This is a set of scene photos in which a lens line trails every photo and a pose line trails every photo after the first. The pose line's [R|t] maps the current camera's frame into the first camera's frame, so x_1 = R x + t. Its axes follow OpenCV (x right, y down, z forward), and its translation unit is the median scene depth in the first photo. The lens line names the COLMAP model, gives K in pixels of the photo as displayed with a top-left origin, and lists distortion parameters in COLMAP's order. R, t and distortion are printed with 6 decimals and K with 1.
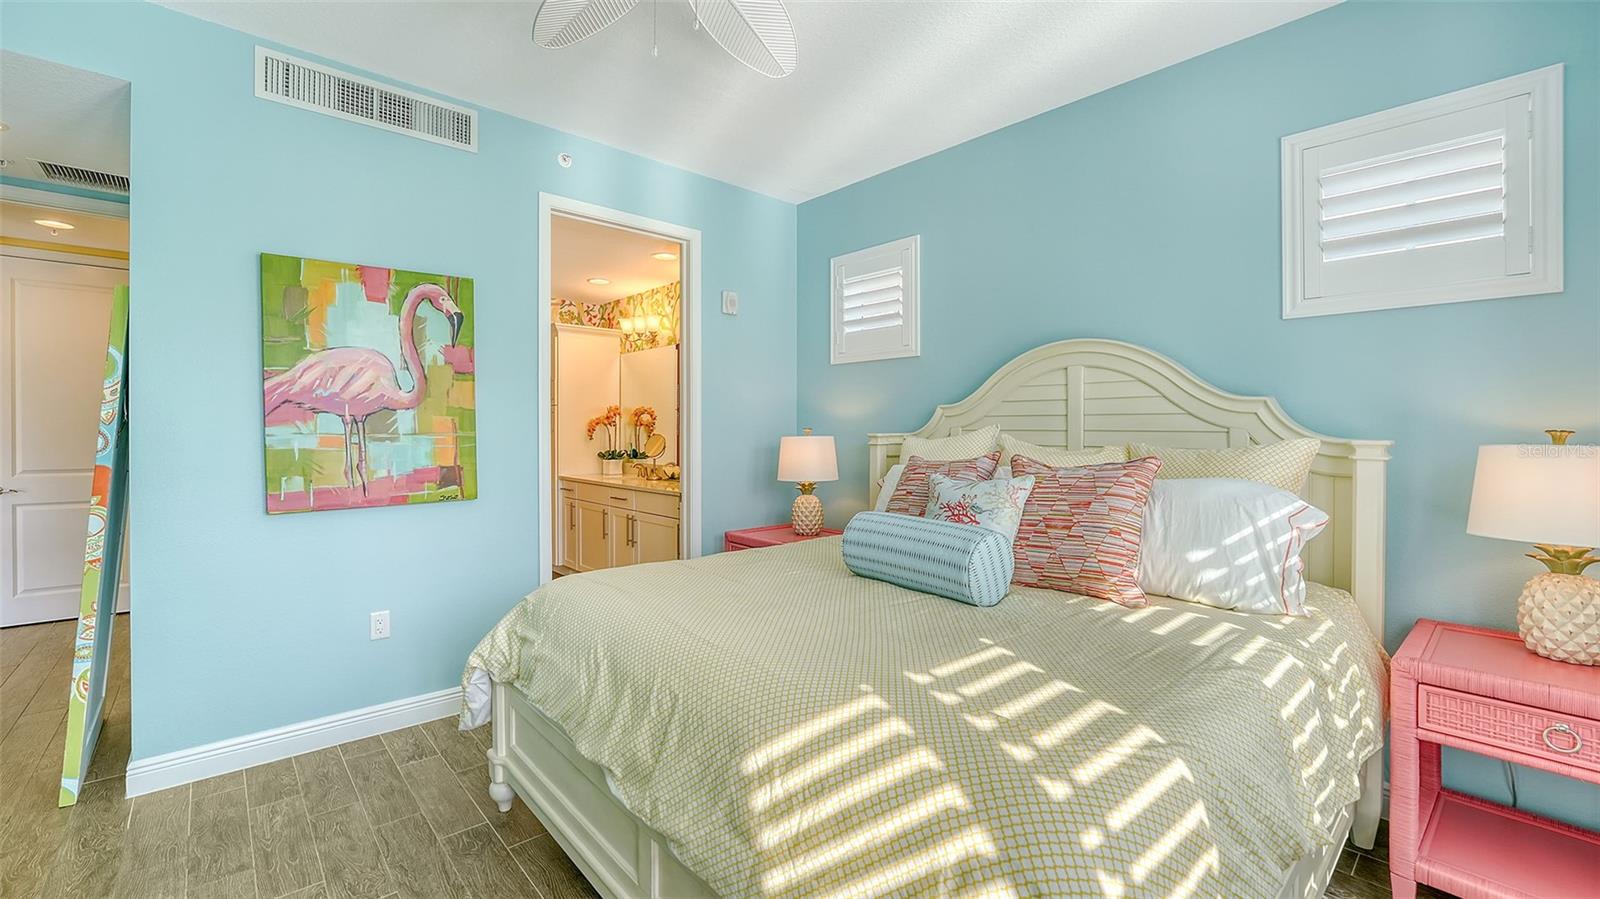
lens RADIAL K [[660.3, 0, 808.0], [0, 660.3, 446.5], [0, 0, 1]] dist [0.000066, -0.000014]
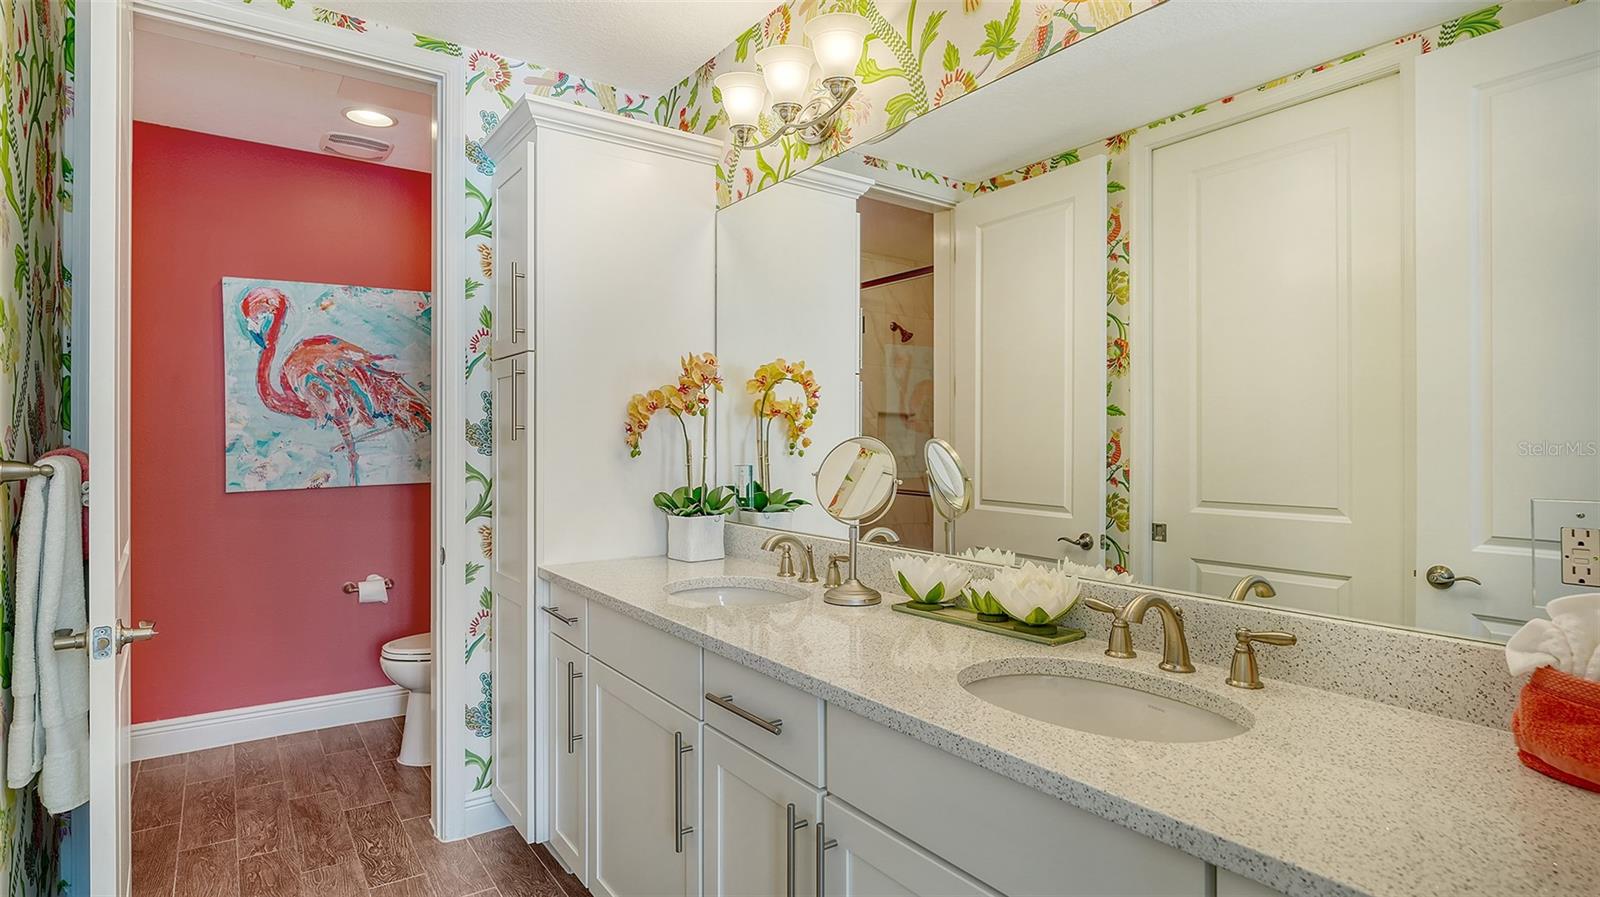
lens RADIAL K [[827.0, 0, 800.0], [0, 827.0, 448.5], [0, 0, 1]] dist [-0.001131, -0.000042]
pose [[0.991524, -0.004036, -0.129858, -0.189906], [0.002140, 0.999889, -0.014740, -0.007732], [0.129904, 0.014337, 0.991423, 0.592125]]
